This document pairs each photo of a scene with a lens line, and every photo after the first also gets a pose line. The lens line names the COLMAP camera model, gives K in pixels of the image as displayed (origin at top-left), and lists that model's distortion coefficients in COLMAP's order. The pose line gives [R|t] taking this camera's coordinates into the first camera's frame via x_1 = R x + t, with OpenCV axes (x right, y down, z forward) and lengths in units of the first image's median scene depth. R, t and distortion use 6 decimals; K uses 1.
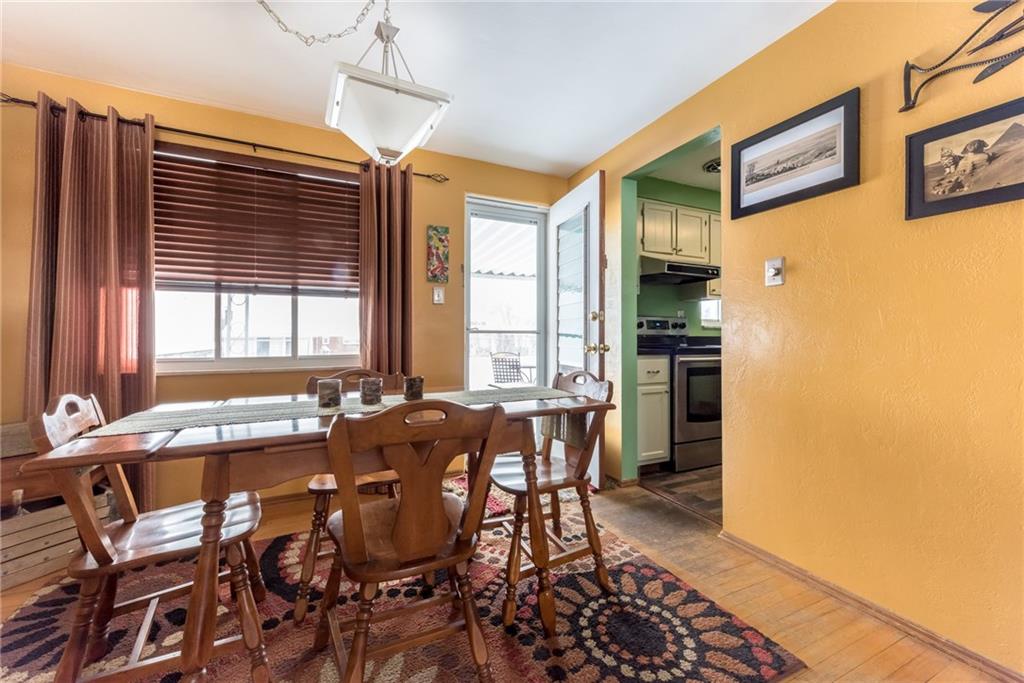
lens RADIAL K [[405.4, 0, 481.1], [0, 405.4, 332.5], [0, 0, 1]] dist [0.008667, 0.000008]
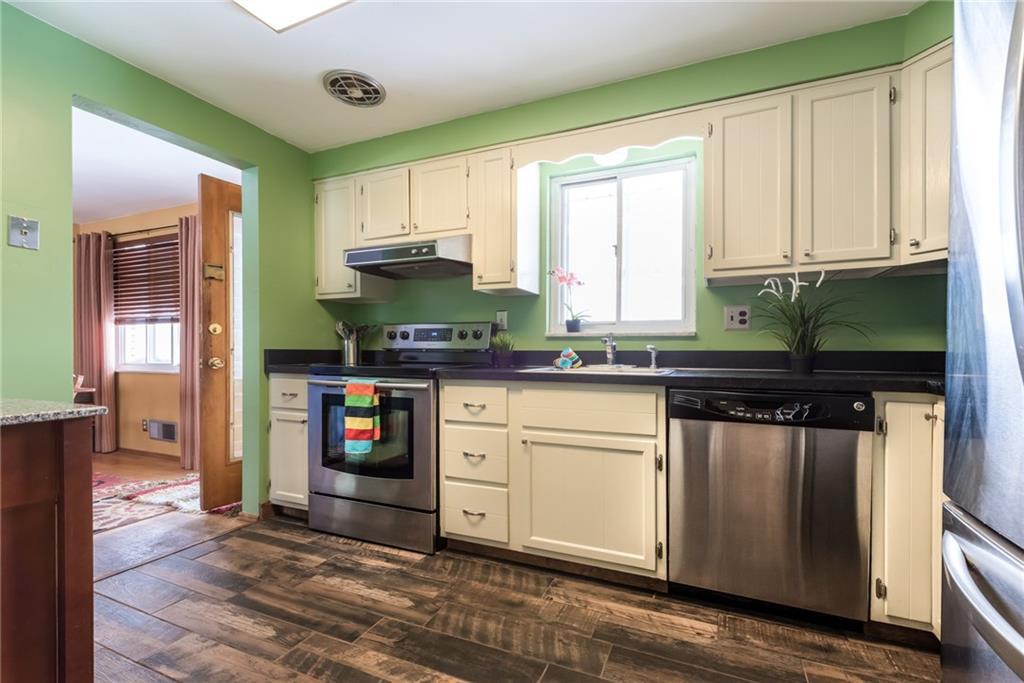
lens RADIAL K [[405.4, 0, 551.4], [0, 405.4, 354.3], [0, 0, 1]] dist [0.008667, 0.000008]
pose [[0.698727, 0.007330, -0.715351, 1.970098], [0.009195, 0.999773, 0.019227, 0.008599], [0.715330, -0.020012, 0.698501, 1.165254]]
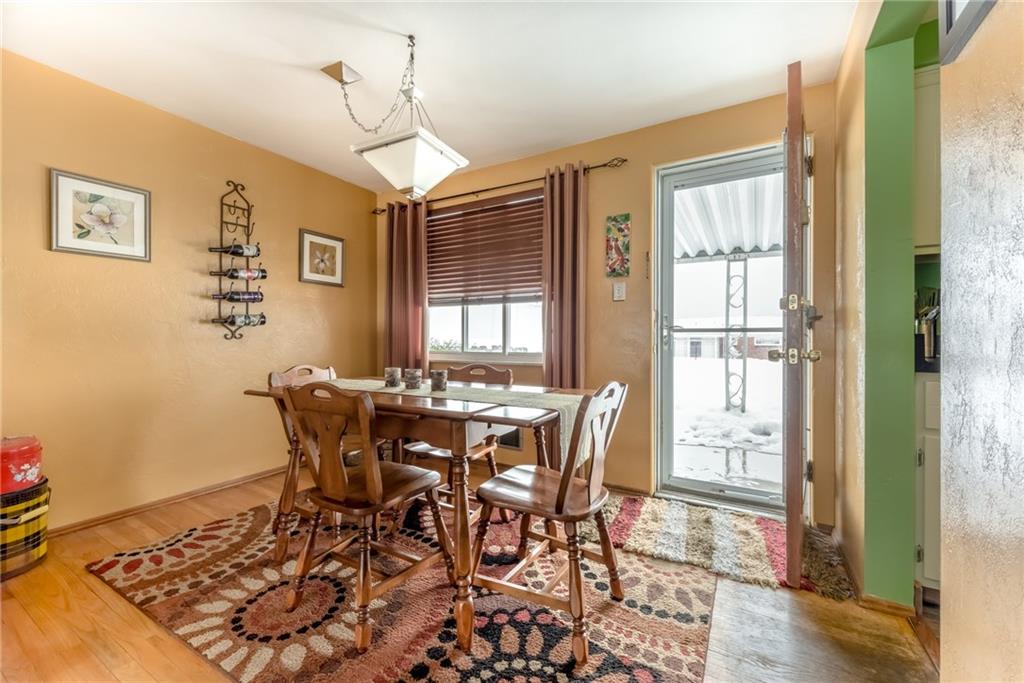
lens RADIAL K [[405.4, 0, 505.0], [0, 405.4, 338.7], [0, 0, 1]] dist [0.008667, 0.000008]
pose [[0.575939, 0.003559, -0.817485, 0.668484], [0.010227, 0.999881, 0.011558, 0.002265], [0.817429, -0.015017, 0.575834, 0.358840]]
